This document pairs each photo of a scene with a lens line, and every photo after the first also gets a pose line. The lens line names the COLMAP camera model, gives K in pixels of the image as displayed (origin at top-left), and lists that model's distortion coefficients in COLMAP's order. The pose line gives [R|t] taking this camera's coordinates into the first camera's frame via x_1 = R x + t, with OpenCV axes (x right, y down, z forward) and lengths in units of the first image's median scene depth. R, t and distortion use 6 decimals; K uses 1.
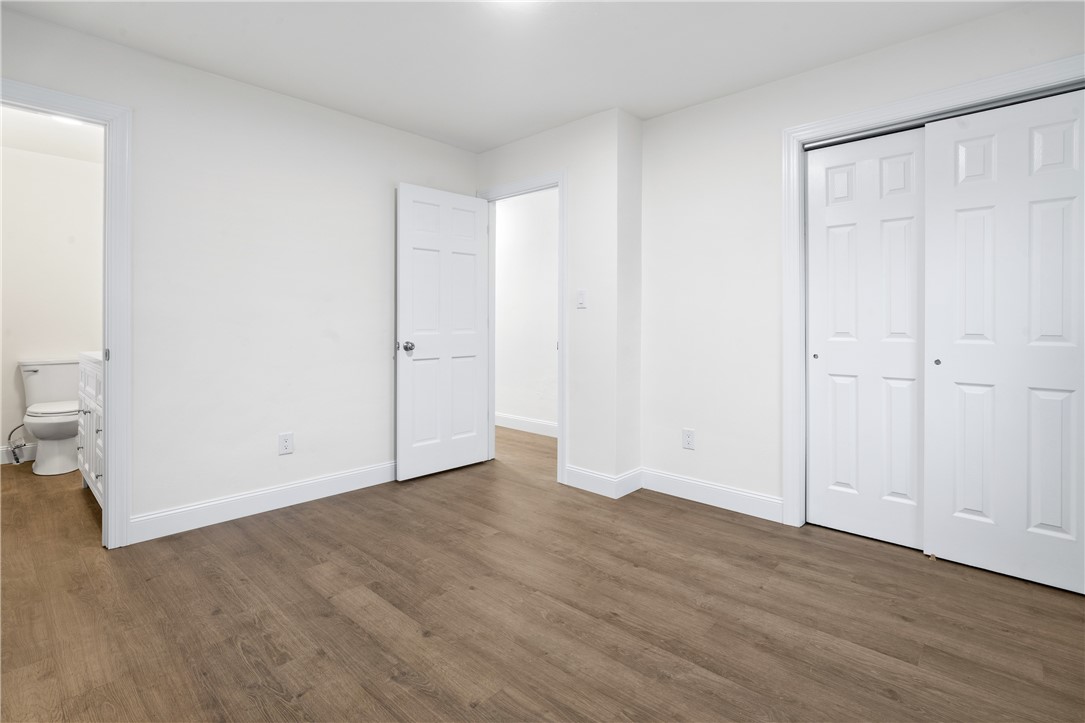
lens RADIAL K [[520.5, 0, 549.9], [0, 520.5, 324.8], [0, 0, 1]] dist [-0.021495, 0.008660]
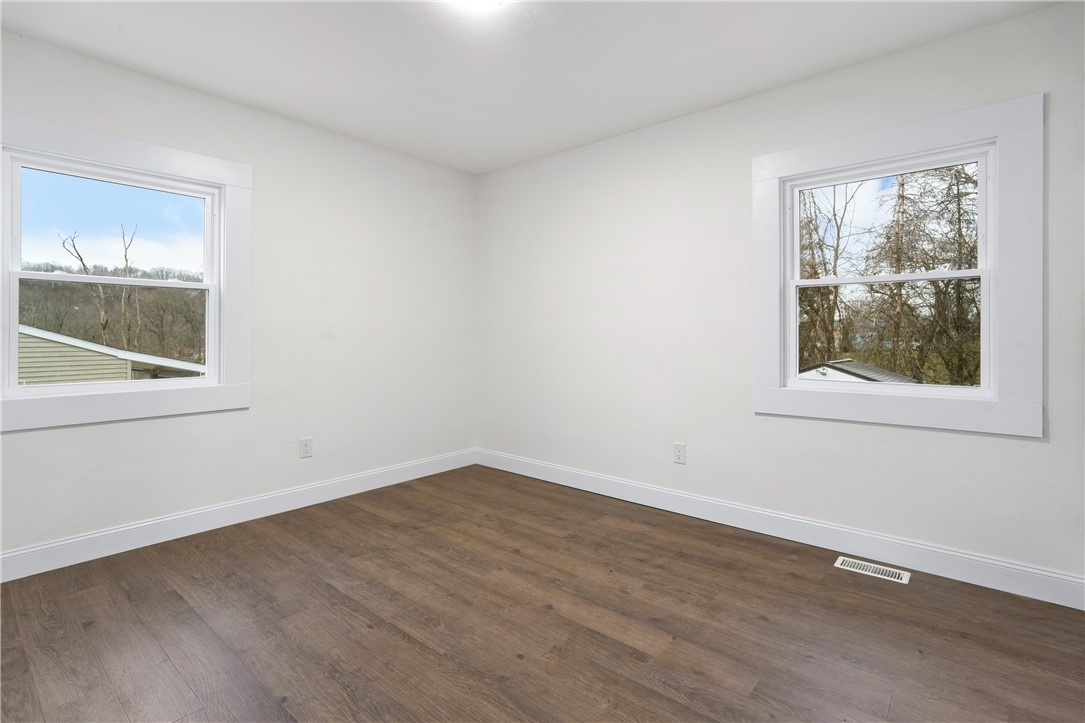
lens RADIAL K [[520.5, 0, 549.9], [0, 520.5, 324.8], [0, 0, 1]] dist [-0.021495, 0.008660]
pose [[-0.999074, -0.002160, -0.042969, -0.173478], [-0.001593, 0.999911, -0.013221, -0.011933], [0.042994, -0.013140, -0.998989, 1.984230]]
